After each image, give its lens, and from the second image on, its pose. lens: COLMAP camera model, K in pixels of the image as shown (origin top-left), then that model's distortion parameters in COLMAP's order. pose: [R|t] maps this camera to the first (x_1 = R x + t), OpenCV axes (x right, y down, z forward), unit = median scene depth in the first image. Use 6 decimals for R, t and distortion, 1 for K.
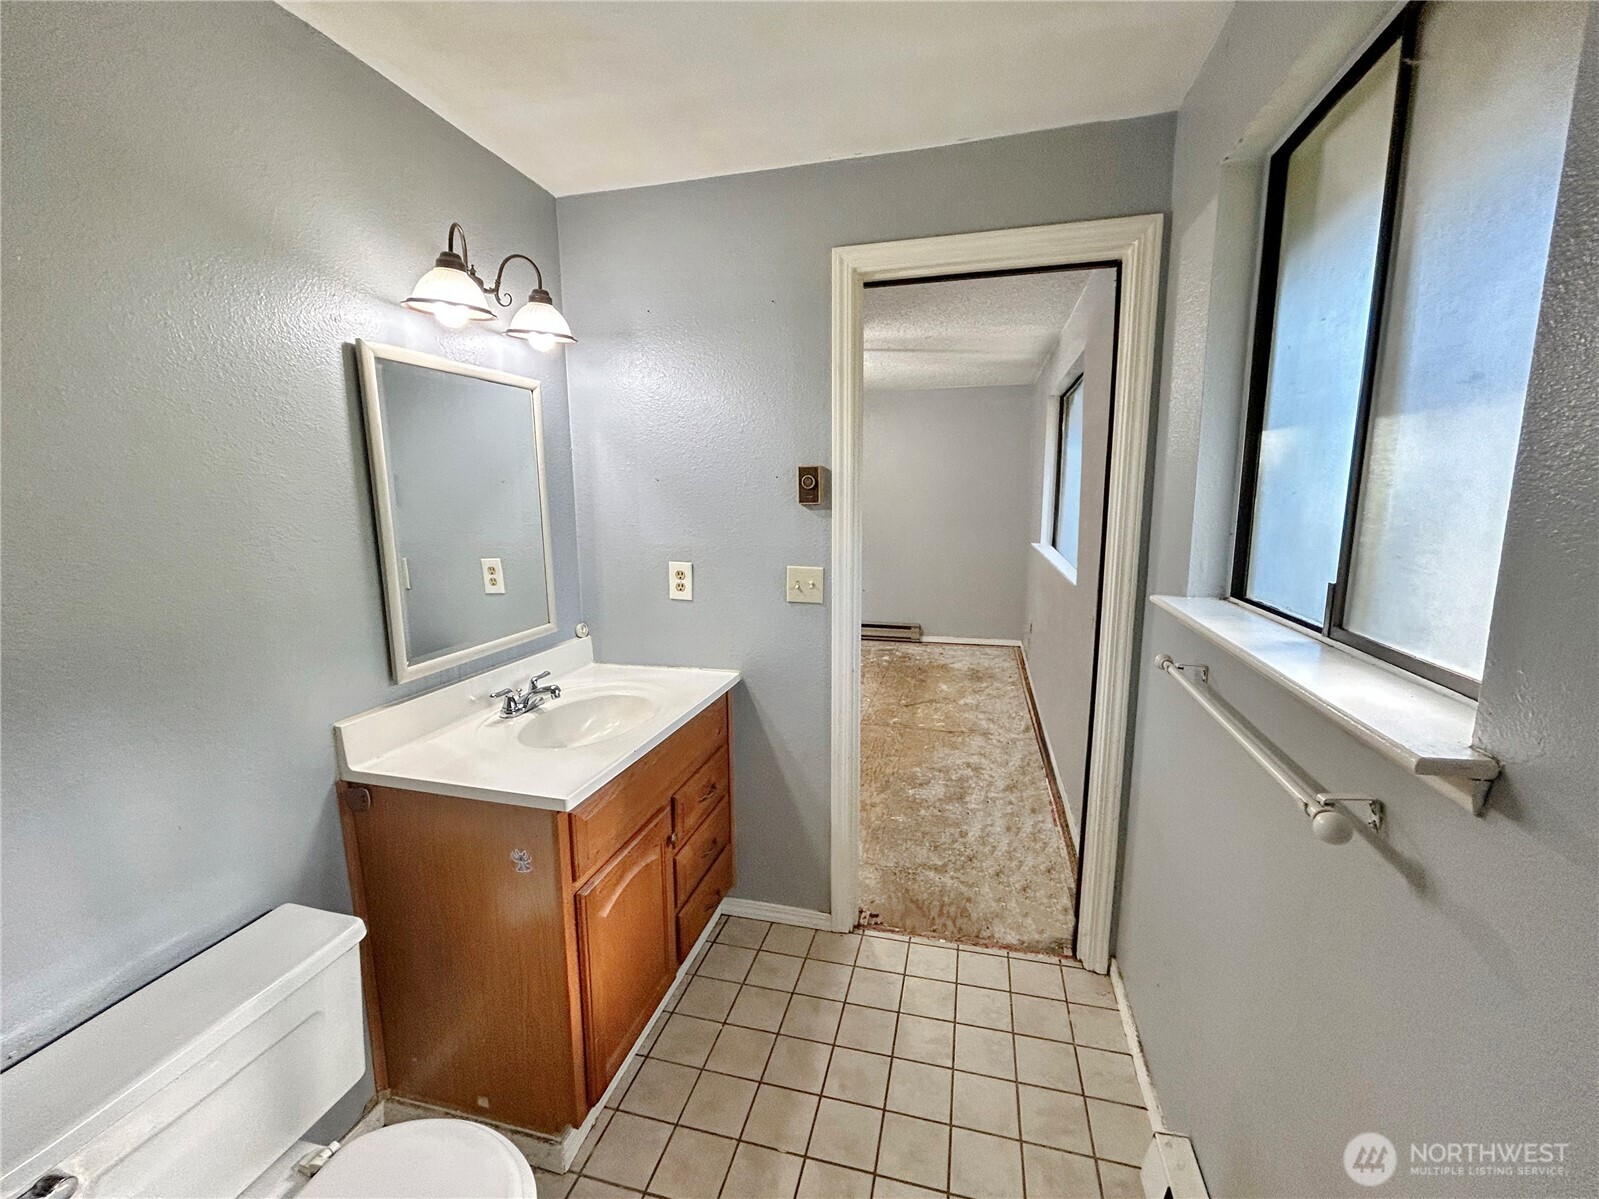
lens RADIAL K [[653.0, 0, 794.4], [0, 653.0, 600.4], [0, 0, 1]] dist [0.002854, 0.000110]
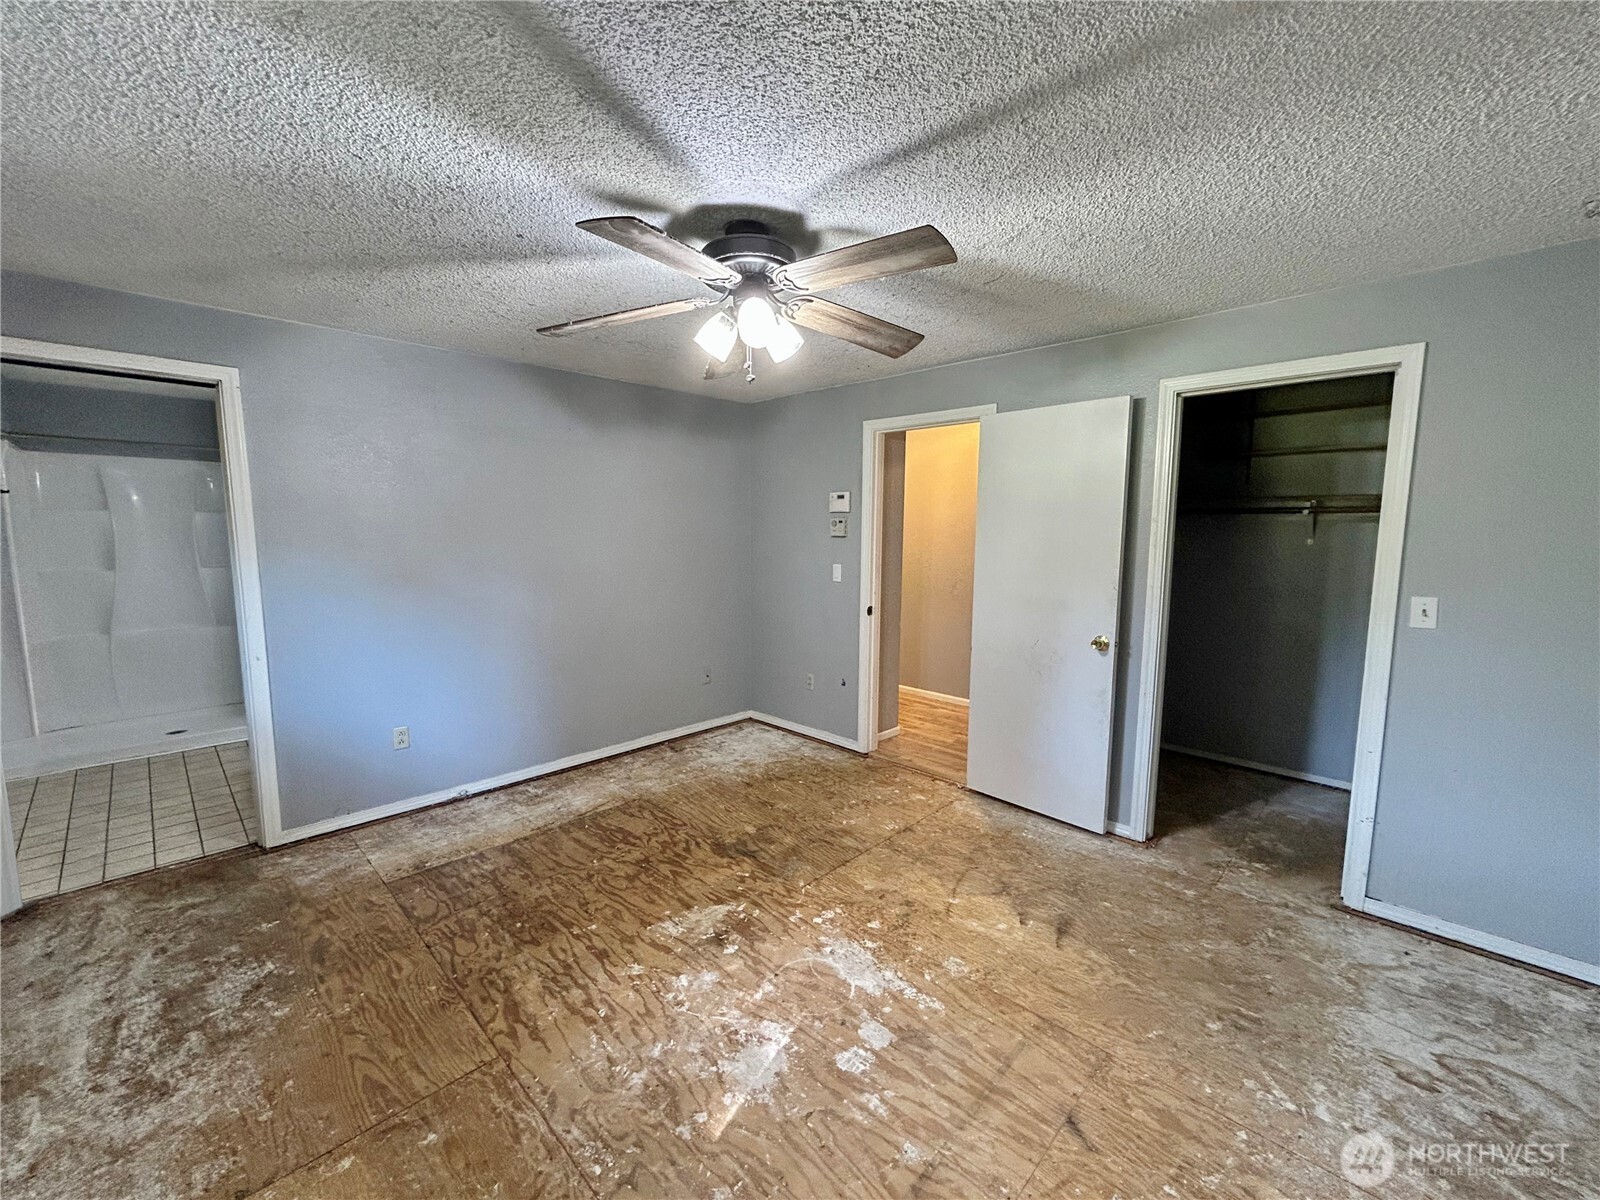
lens RADIAL K [[653.4, 0, 797.9], [0, 653.4, 601.3], [0, 0, 1]] dist [0.002854, 0.000110]
pose [[-0.490907, 0.107254, -0.864585, 0.441176], [-0.141037, 0.969519, 0.200351, -0.281666], [0.859720, 0.220292, -0.460817, 1.640369]]
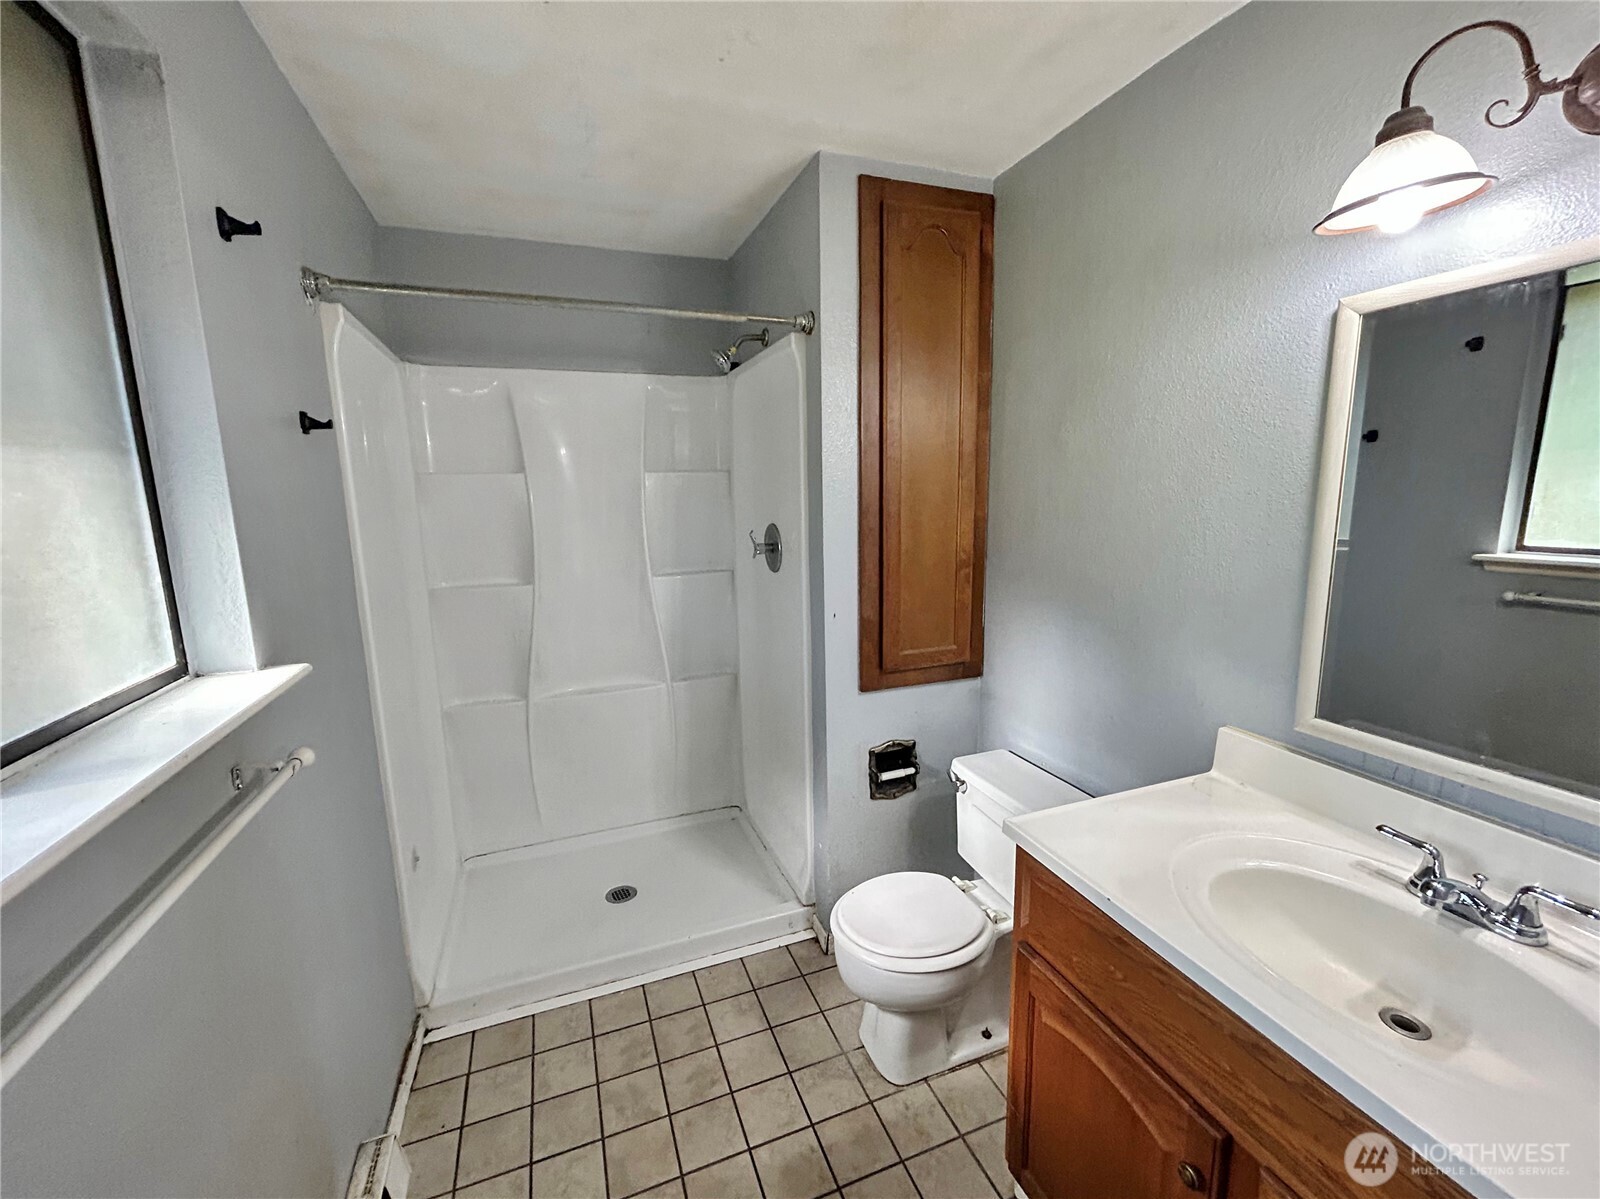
lens RADIAL K [[653.4, 0, 799.0], [0, 653.4, 595.3], [0, 0, 1]] dist [0.002854, 0.000110]
pose [[-0.801733, 0.127089, -0.584014, 0.152545], [-0.066369, 0.952158, 0.298314, -0.103883], [0.593986, 0.277929, -0.754942, 0.542427]]
